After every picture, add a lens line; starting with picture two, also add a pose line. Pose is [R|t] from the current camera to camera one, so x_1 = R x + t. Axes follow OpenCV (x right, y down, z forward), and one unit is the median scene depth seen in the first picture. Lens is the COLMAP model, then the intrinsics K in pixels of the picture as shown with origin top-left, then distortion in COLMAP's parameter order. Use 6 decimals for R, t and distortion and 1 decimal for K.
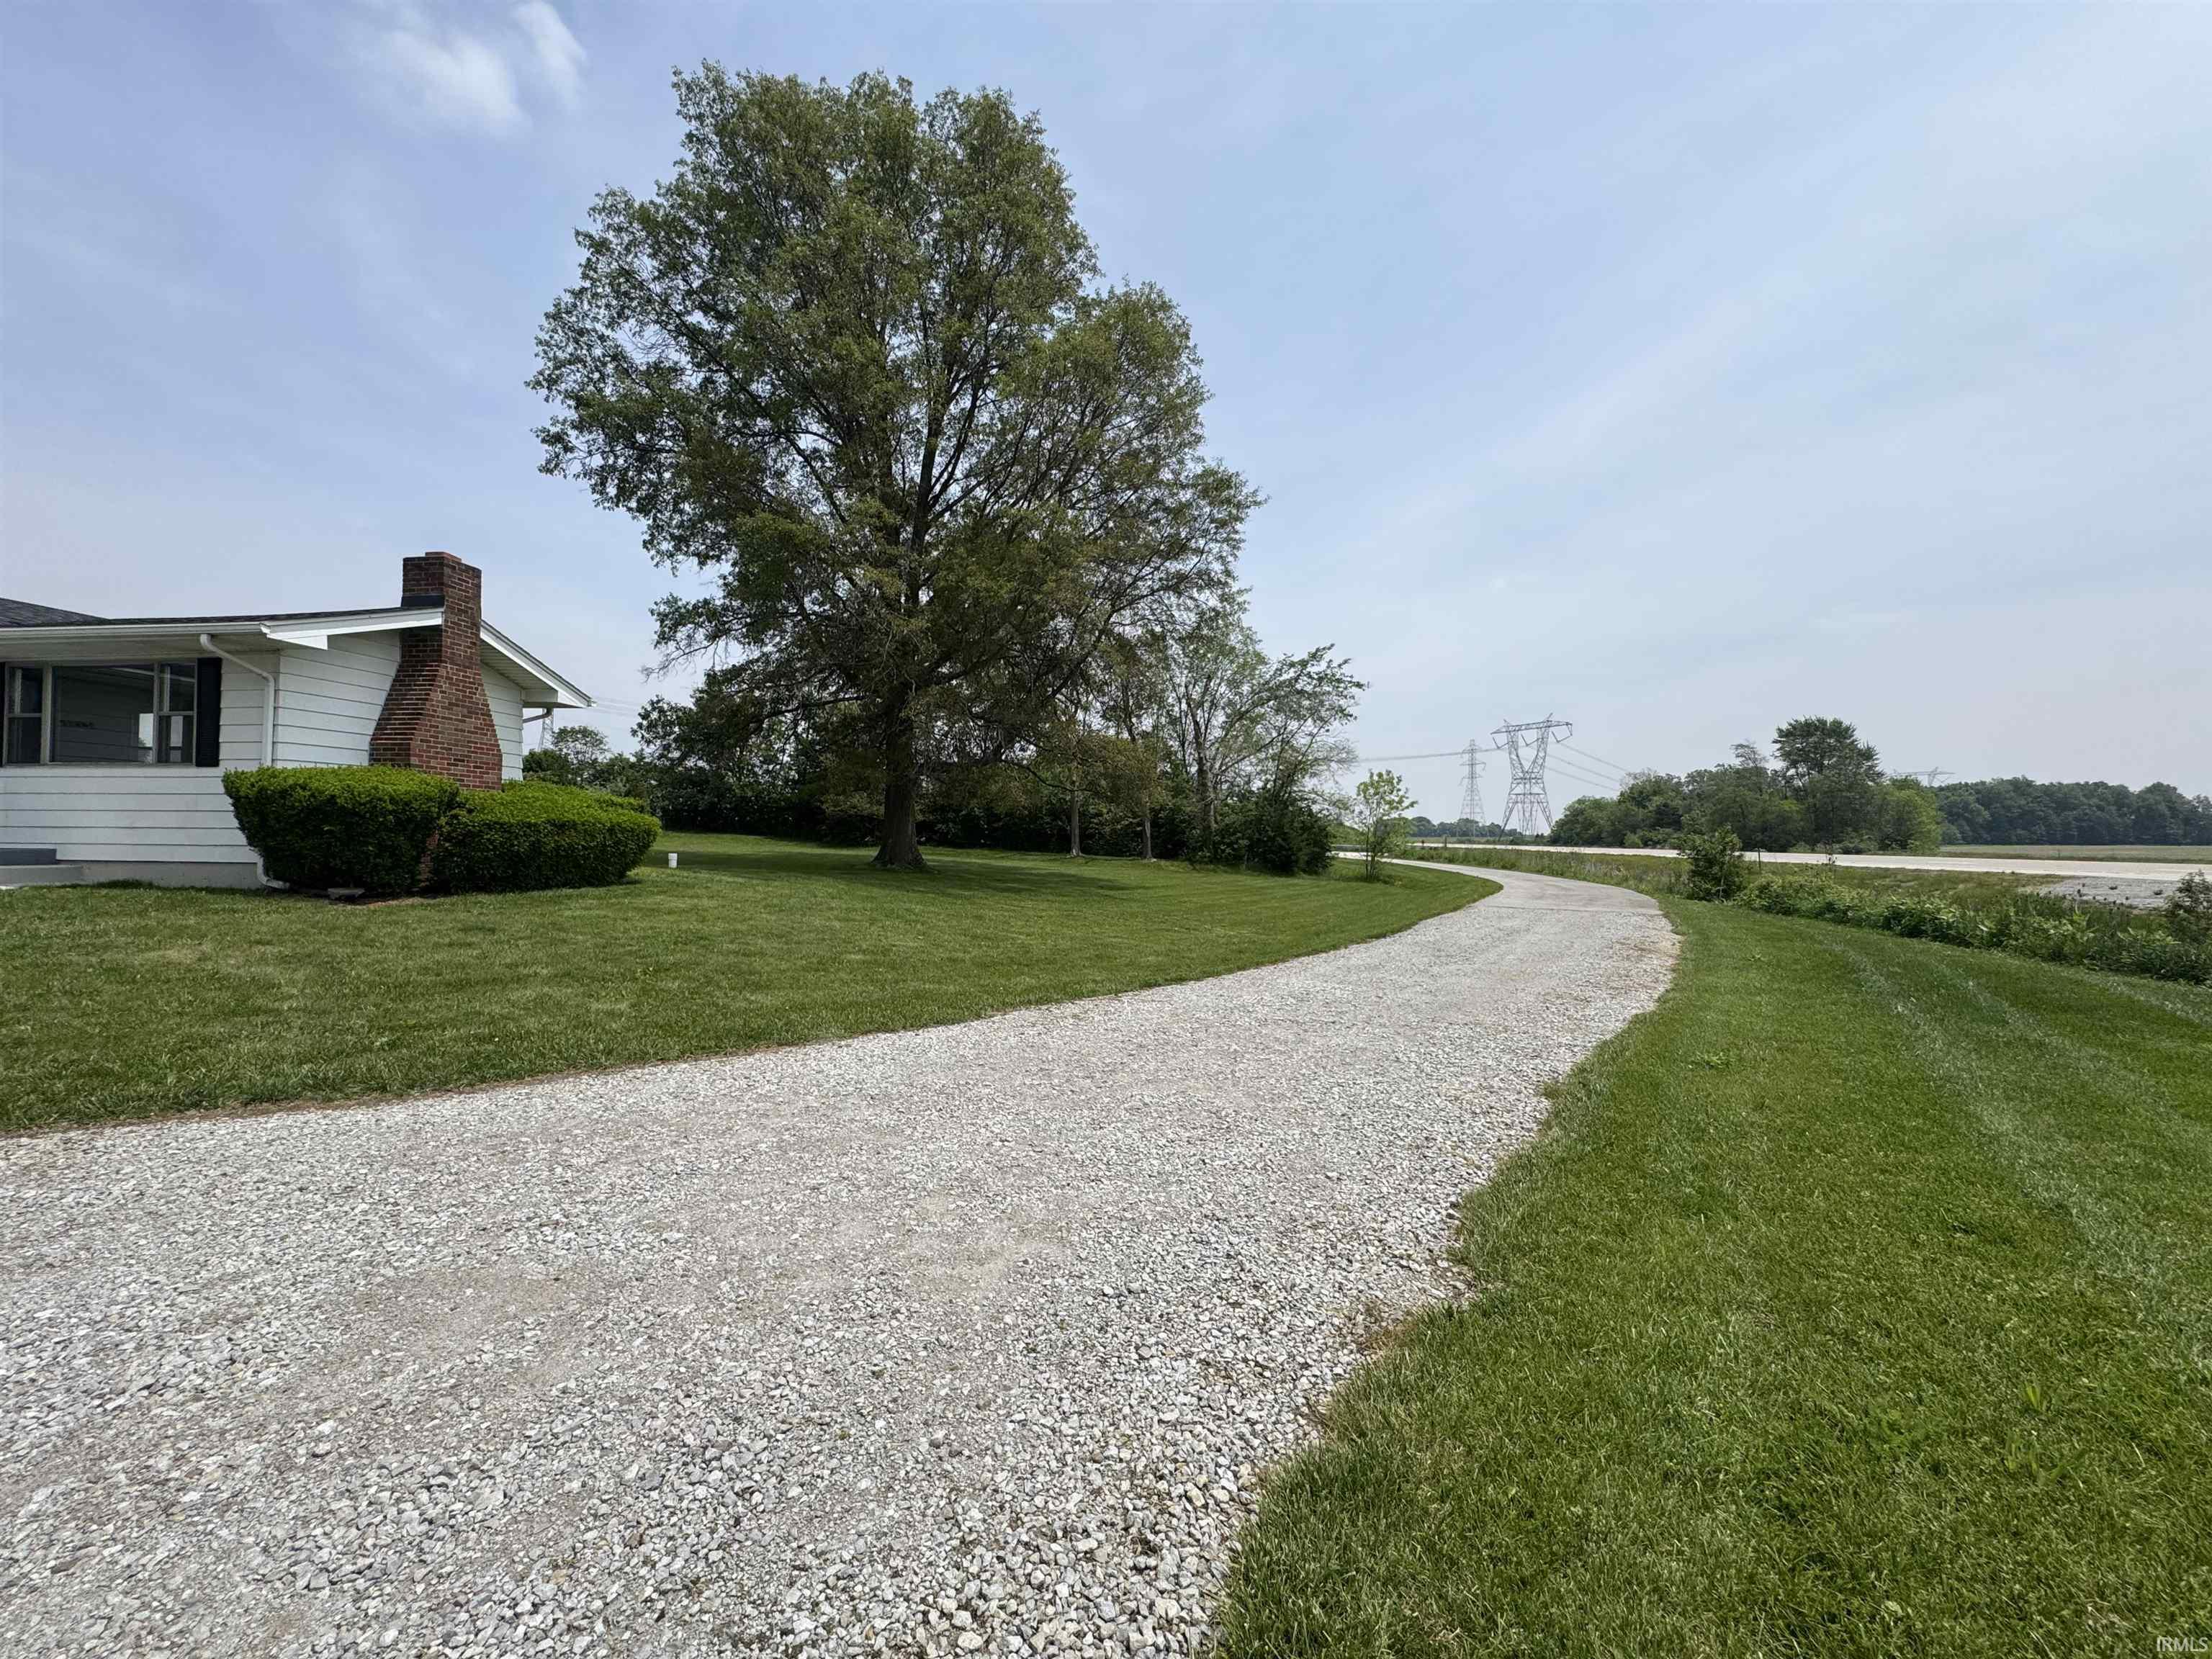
lens RADIAL K [[906.3, 0, 1114.2], [0, 906.3, 817.3], [0, 0, 1]] dist [-0.004607, -0.000105]
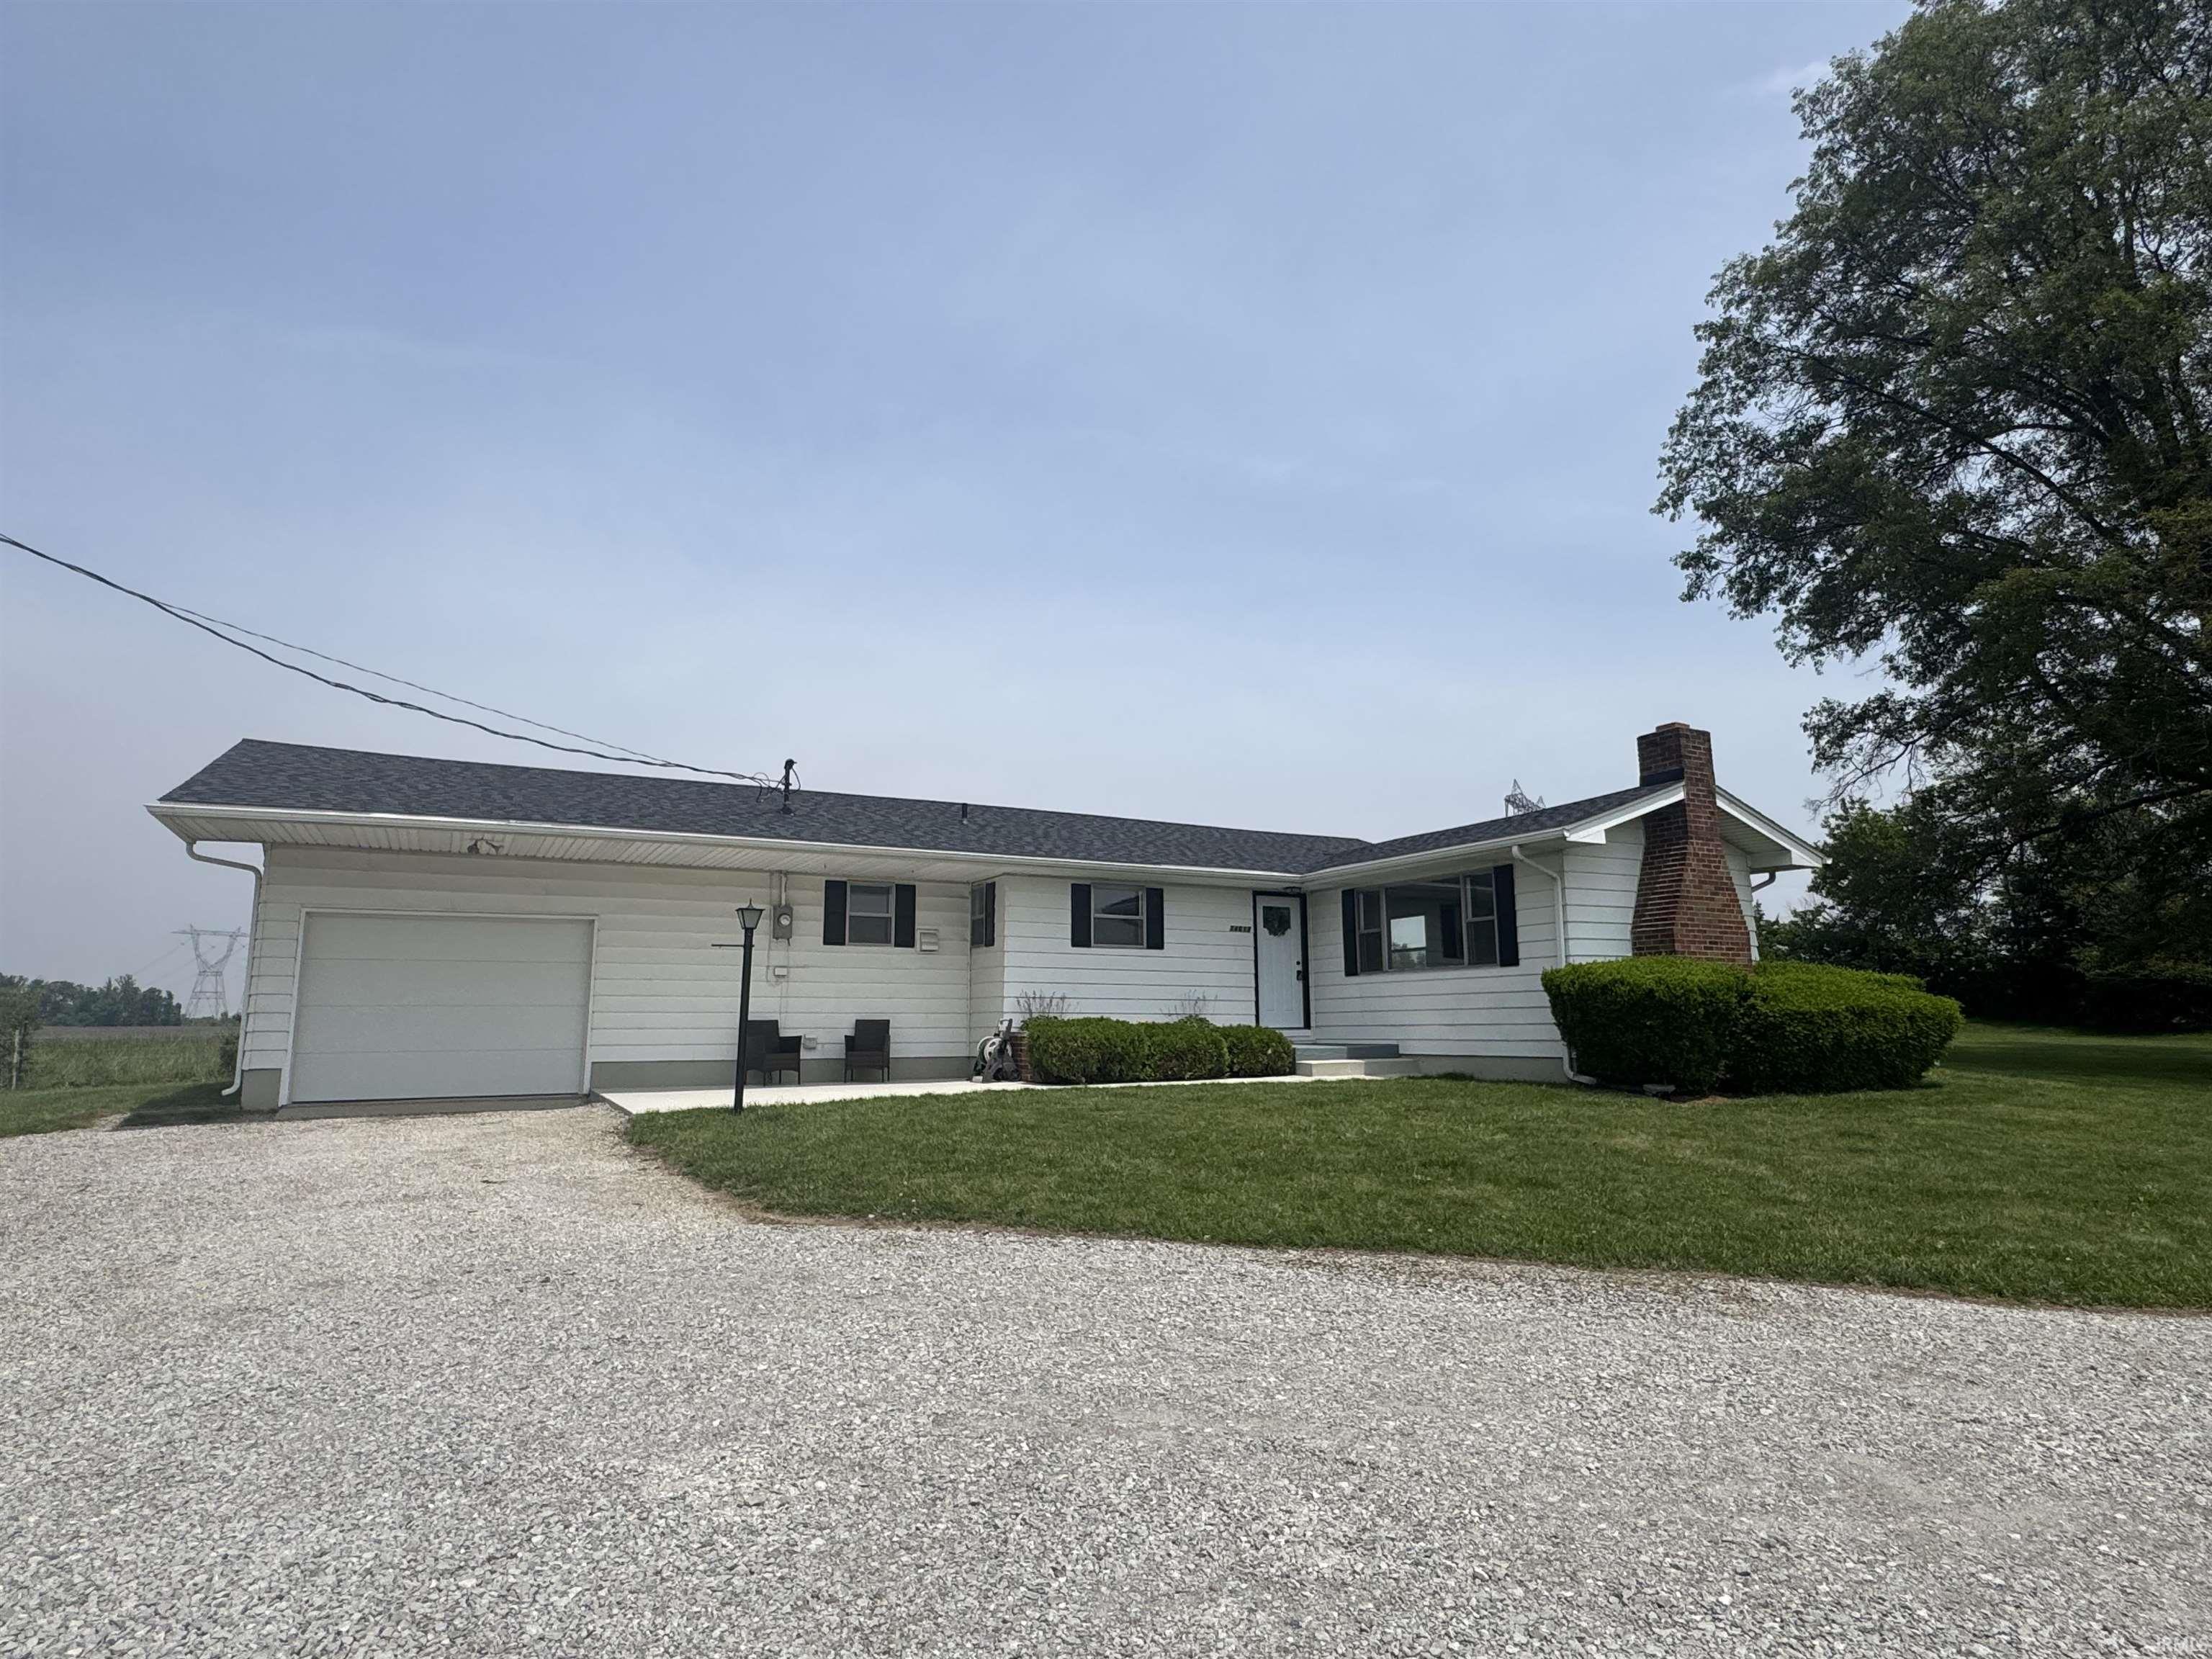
lens RADIAL K [[1223.6, 0, 1078.0], [0, 1223.6, 829.9], [0, 0, 1]] dist [-0.006072, 0.000412]
pose [[0.578391, -0.142206, -0.803269, -0.096173], [0.035885, 0.988171, -0.149101, -0.015785], [0.814970, 0.057413, 0.576652, -0.236503]]
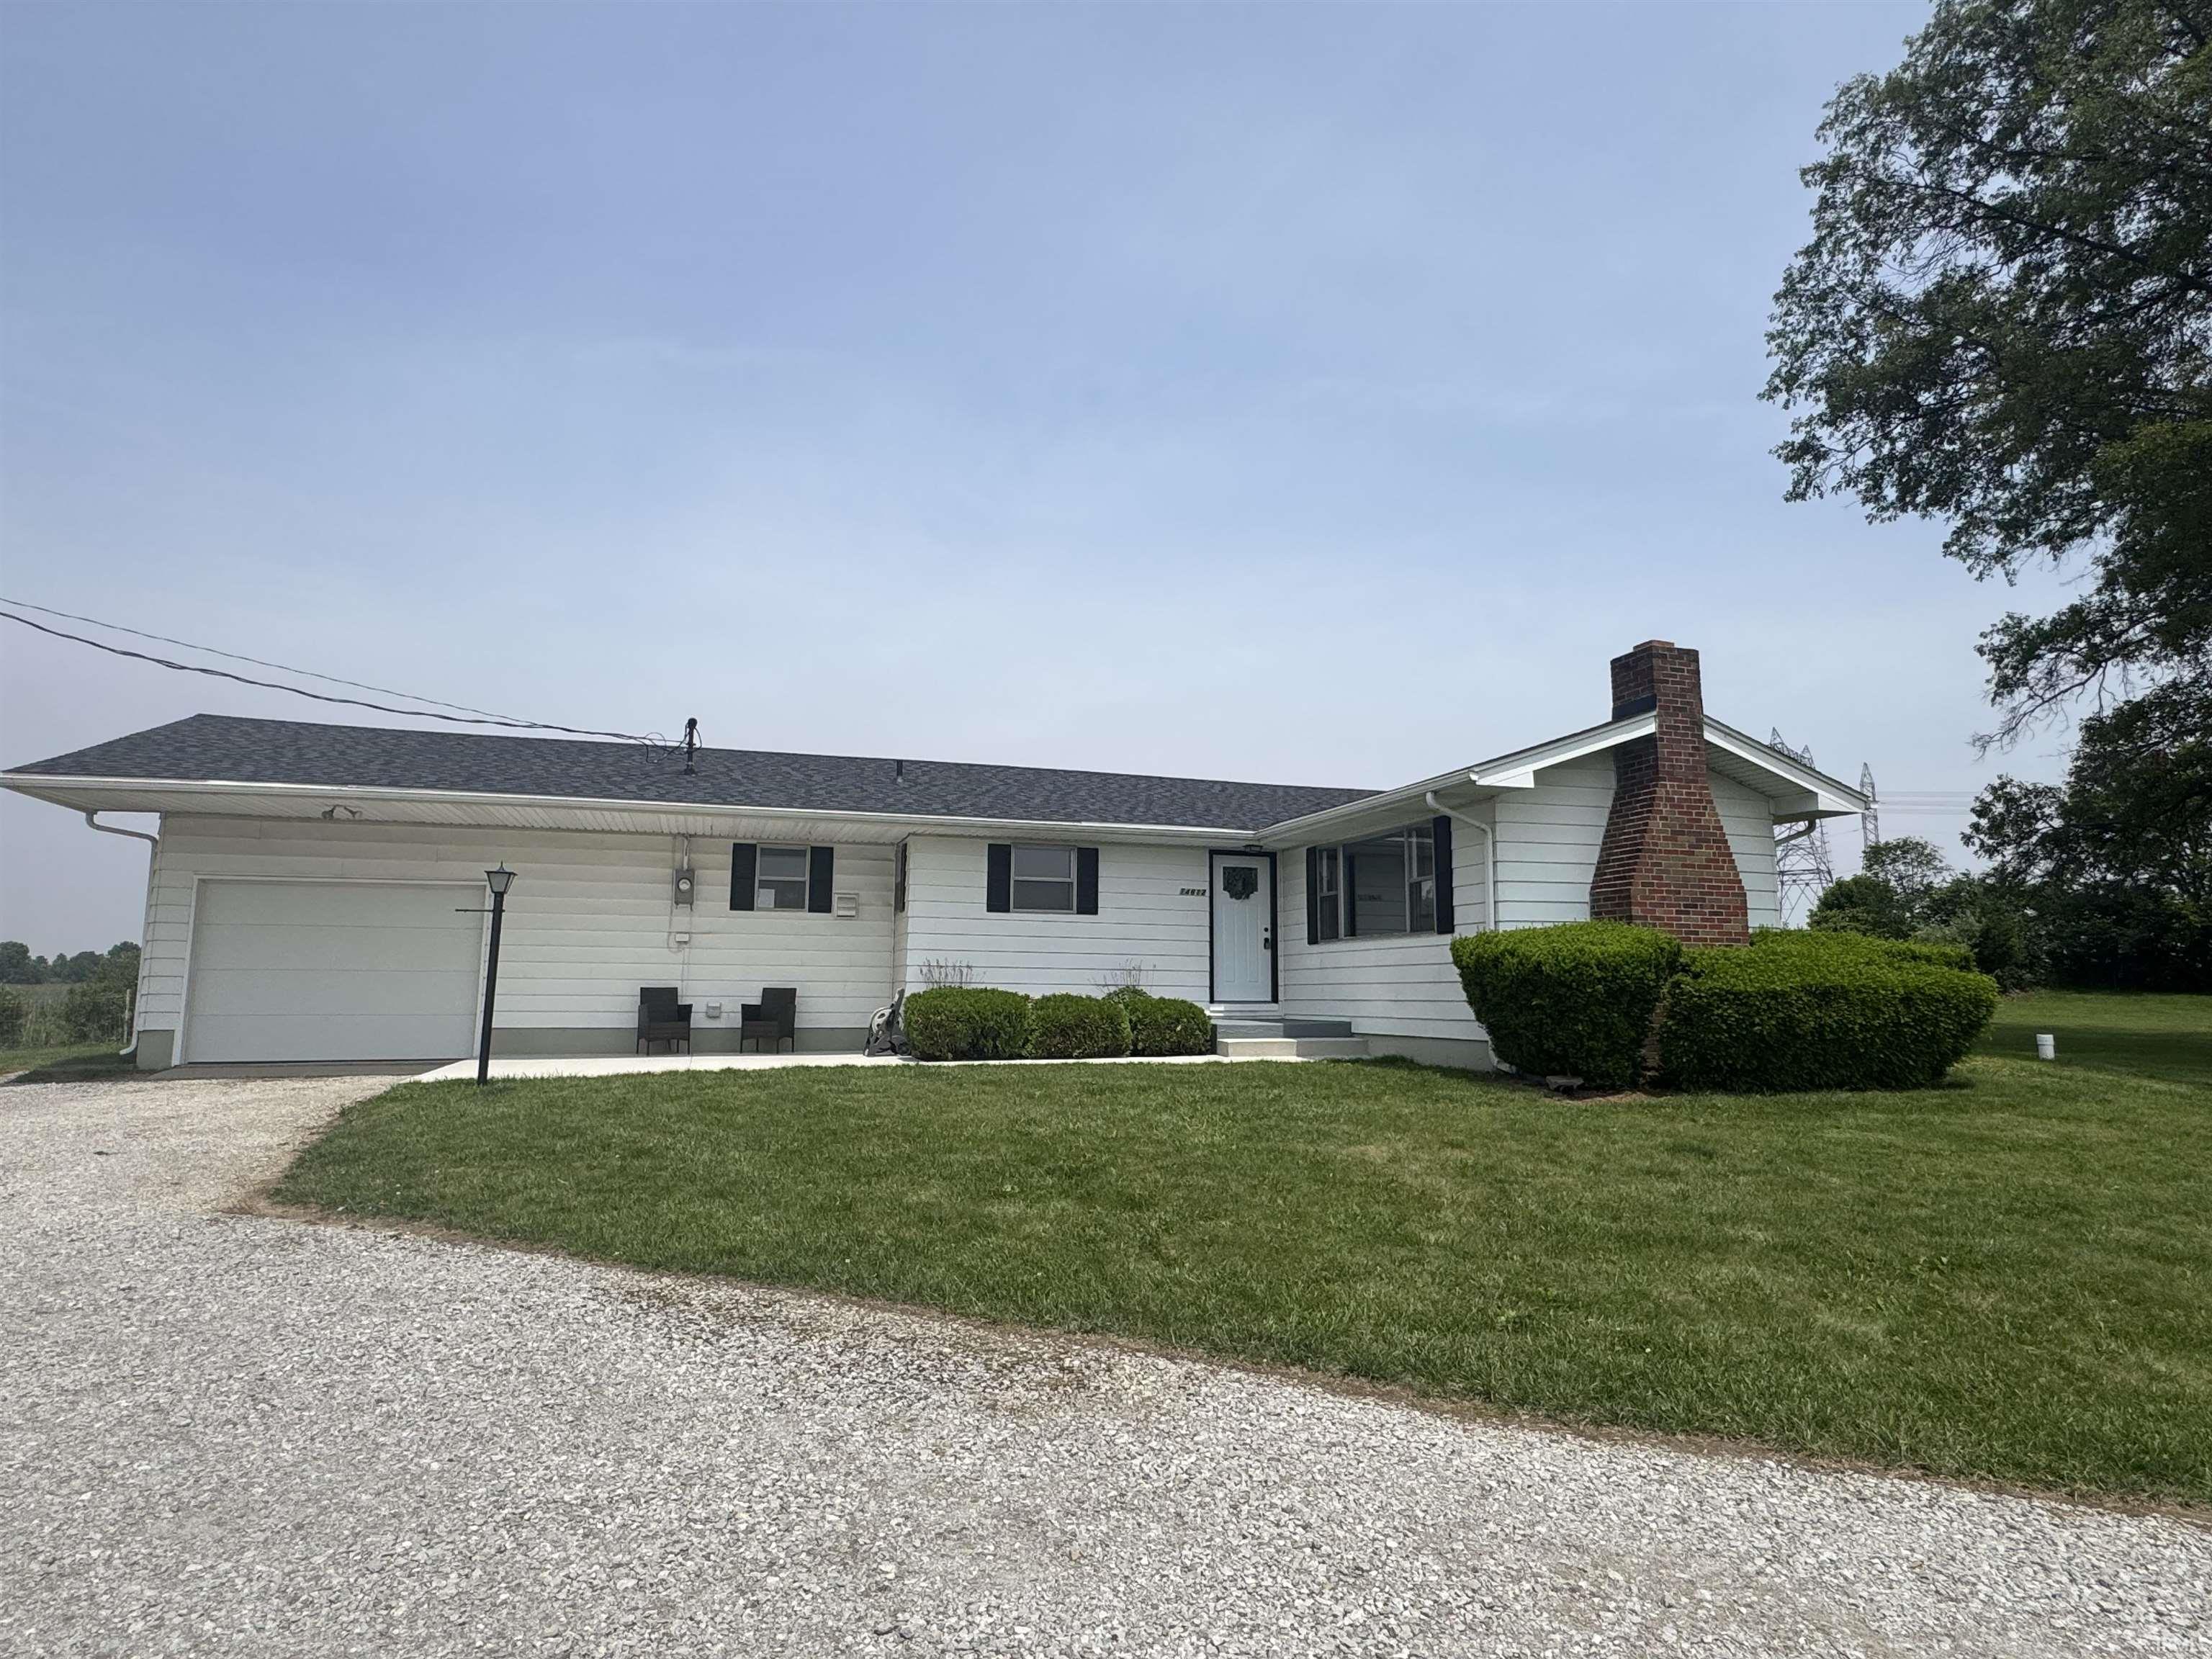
lens RADIAL K [[1223.6, 0, 1104.0], [0, 1223.6, 837.2], [0, 0, 1]] dist [-0.006072, 0.000412]
pose [[0.417321, -0.122261, -0.900497, -0.012139], [0.026289, 0.992118, -0.122517, -0.008740], [0.908379, 0.027455, 0.417246, 0.139416]]
